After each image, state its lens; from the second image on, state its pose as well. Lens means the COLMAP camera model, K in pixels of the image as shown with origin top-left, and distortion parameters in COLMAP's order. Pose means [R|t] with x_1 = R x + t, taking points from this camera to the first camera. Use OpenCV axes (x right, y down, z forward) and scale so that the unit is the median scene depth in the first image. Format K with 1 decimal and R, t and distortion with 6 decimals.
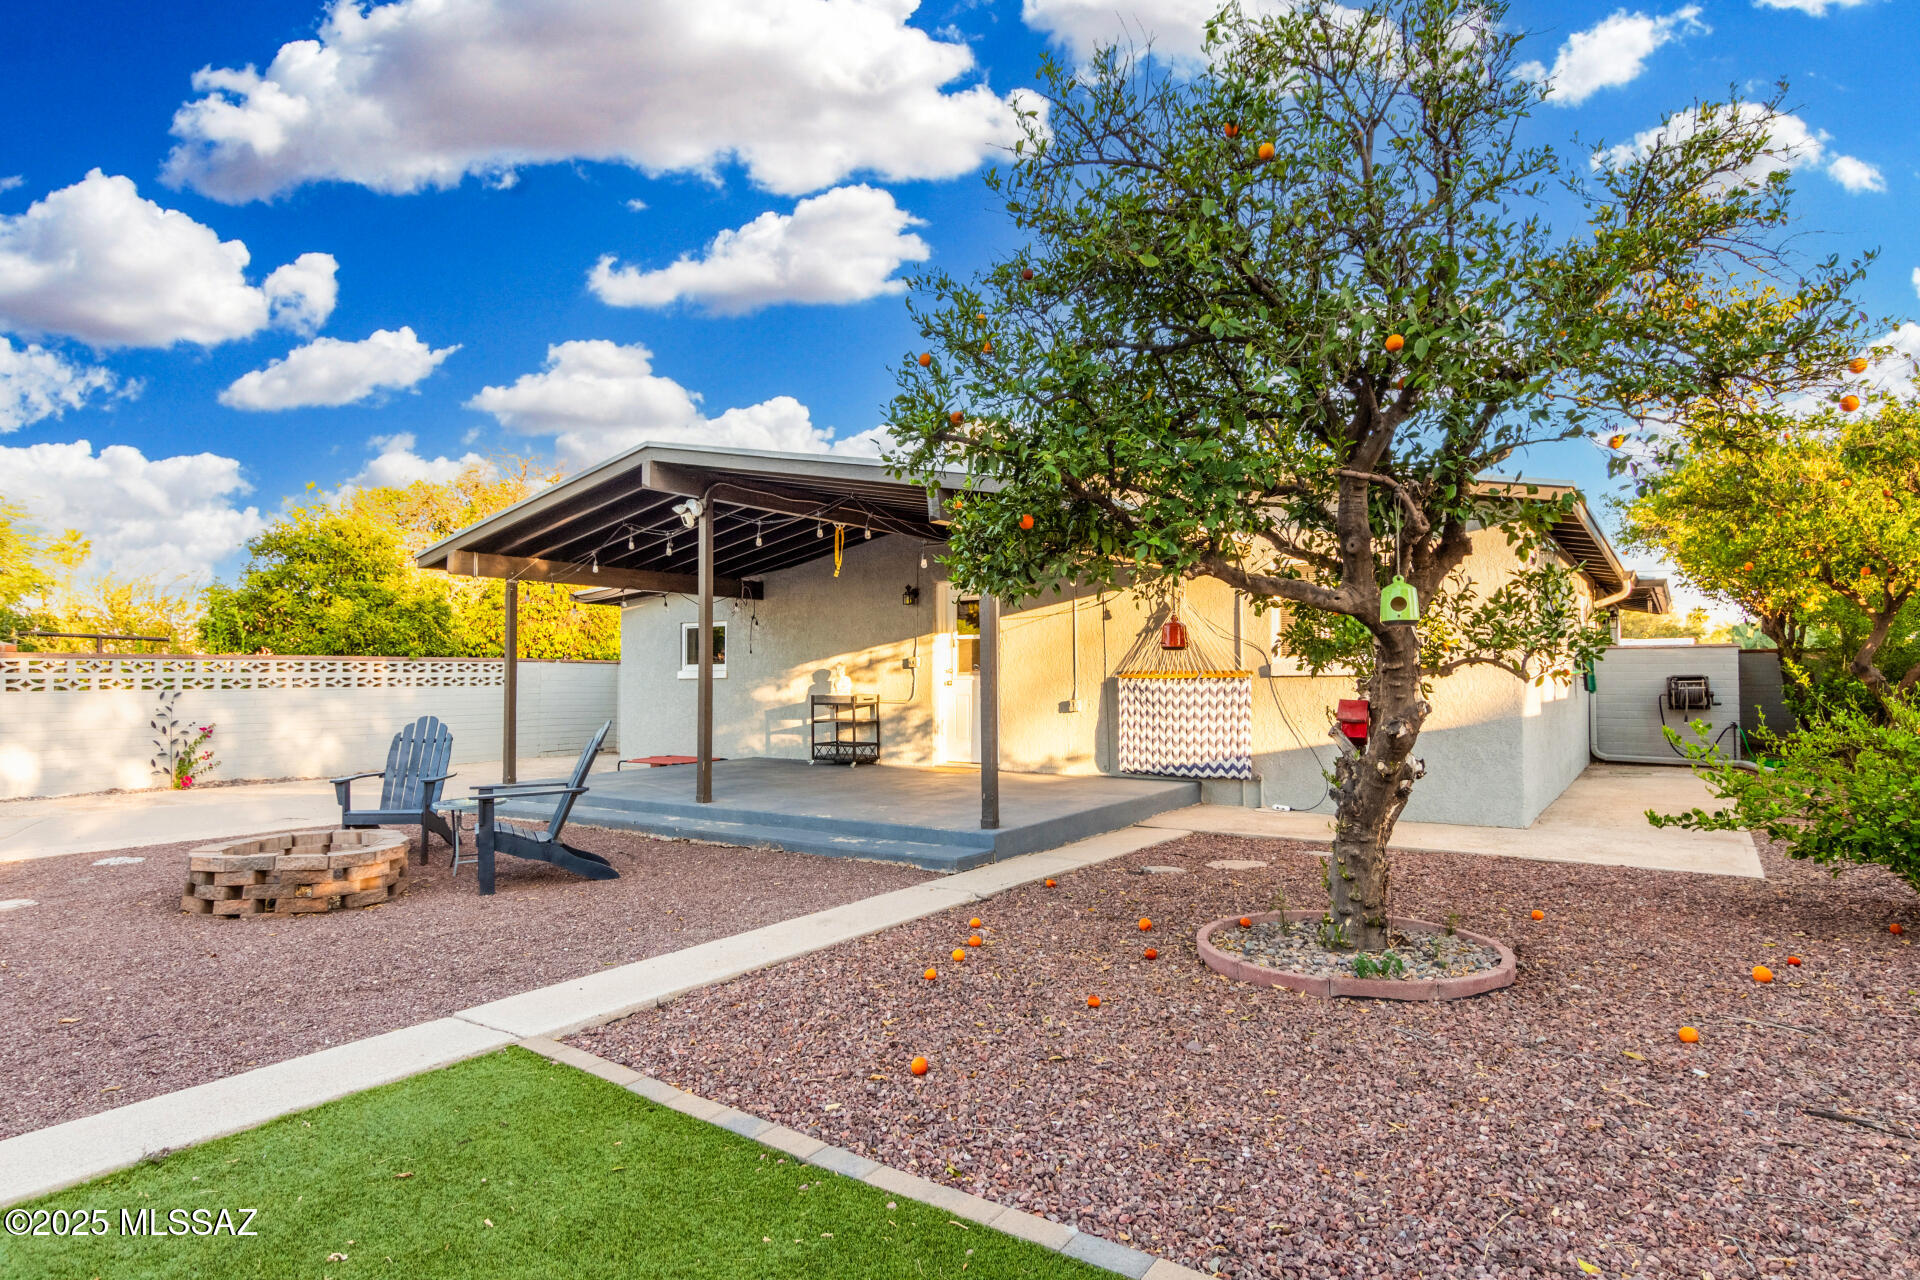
lens RADIAL K [[1050.7, 0, 960.1], [0, 1050.7, 643.5], [0, 0, 1]] dist [0.000885, 0.000982]
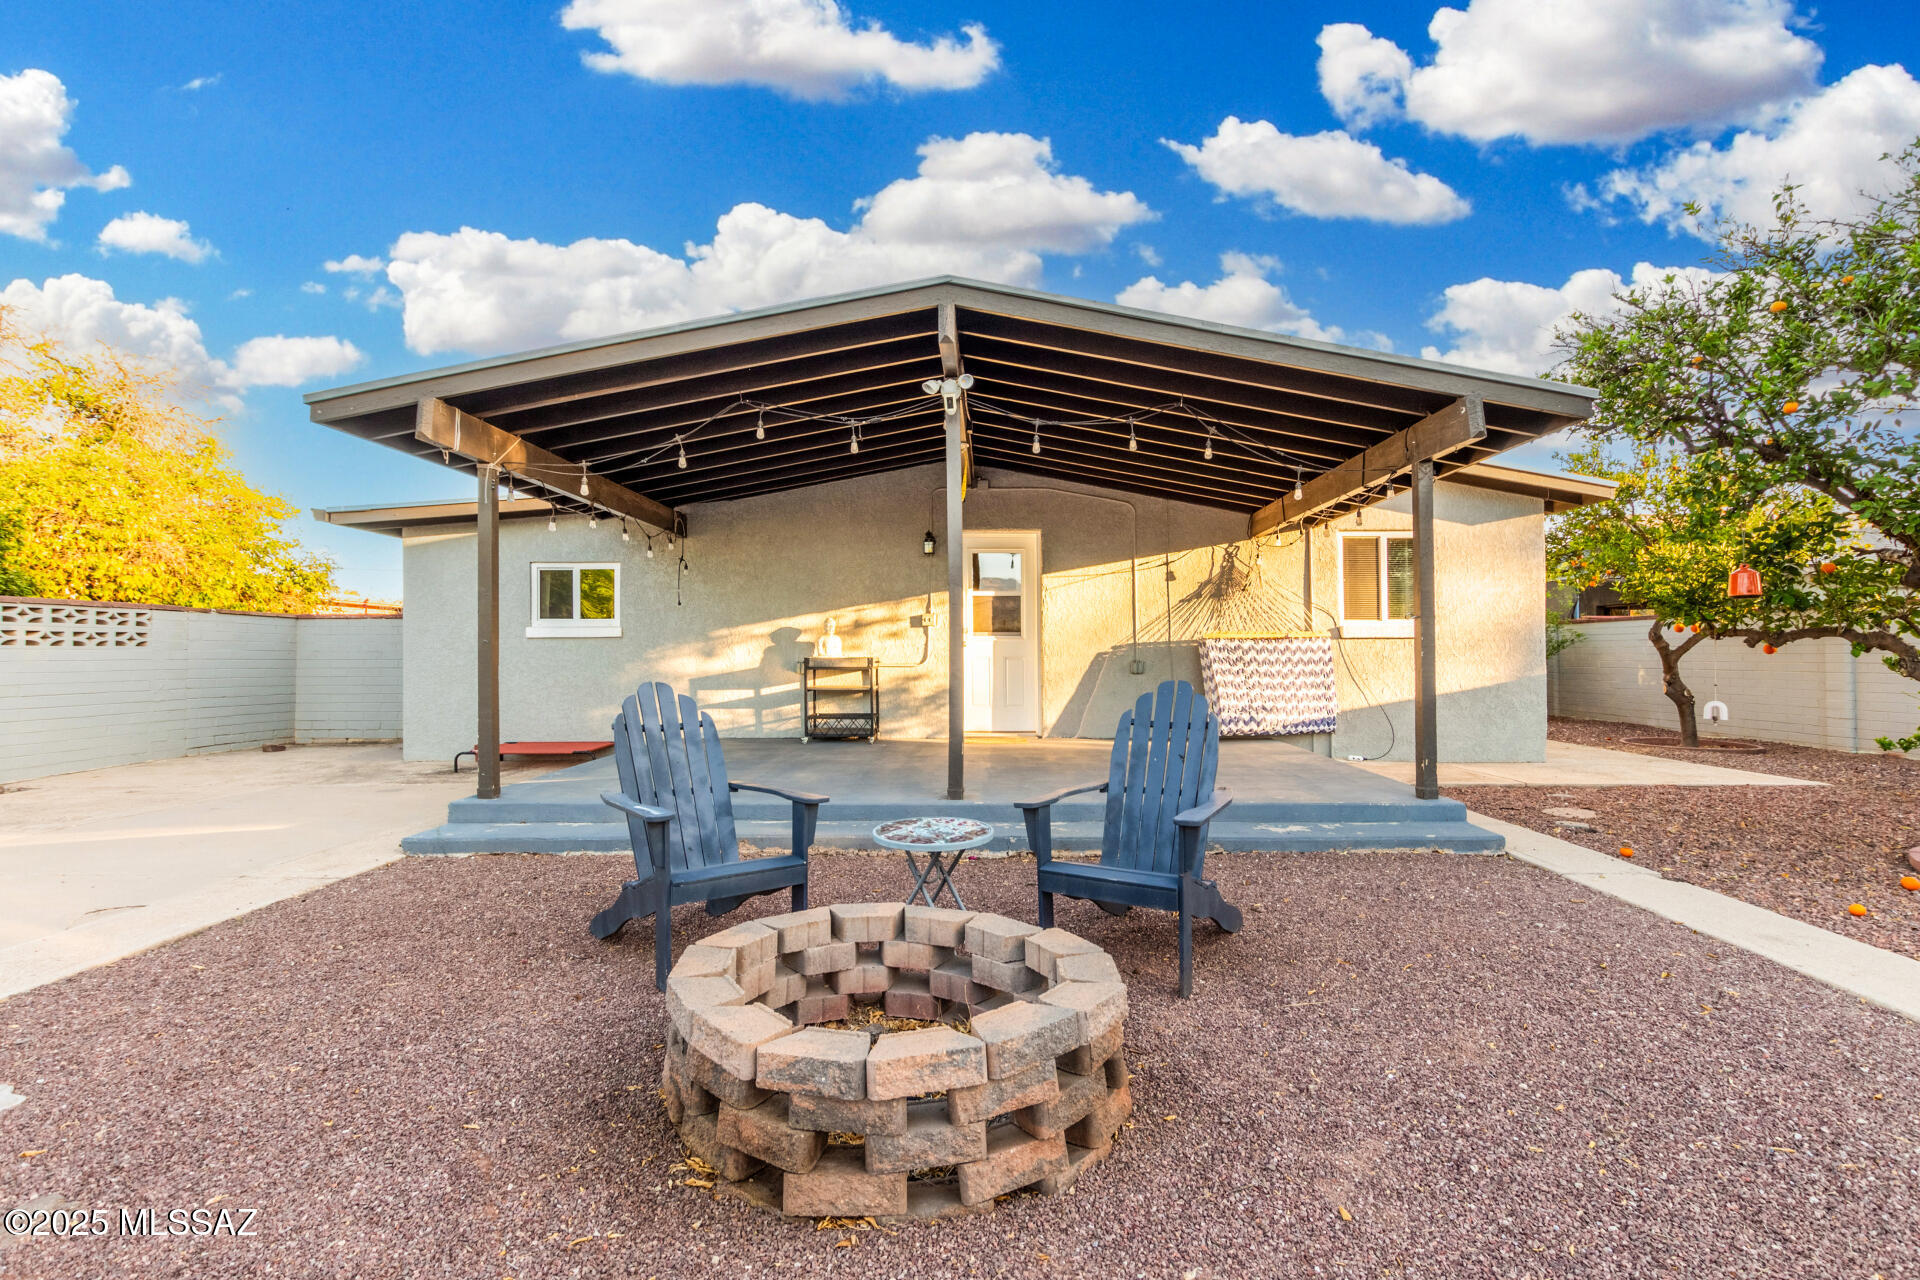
lens RADIAL K [[890.0, 0, 967.8], [0, 890.0, 646.3], [0, 0, 1]] dist [0.000890, 0.000133]
pose [[0.831591, 0.014334, 0.555203, -0.419734], [-0.023742, 0.999671, 0.009752, 0.030479], [-0.554881, -0.021291, 0.831658, 0.357258]]
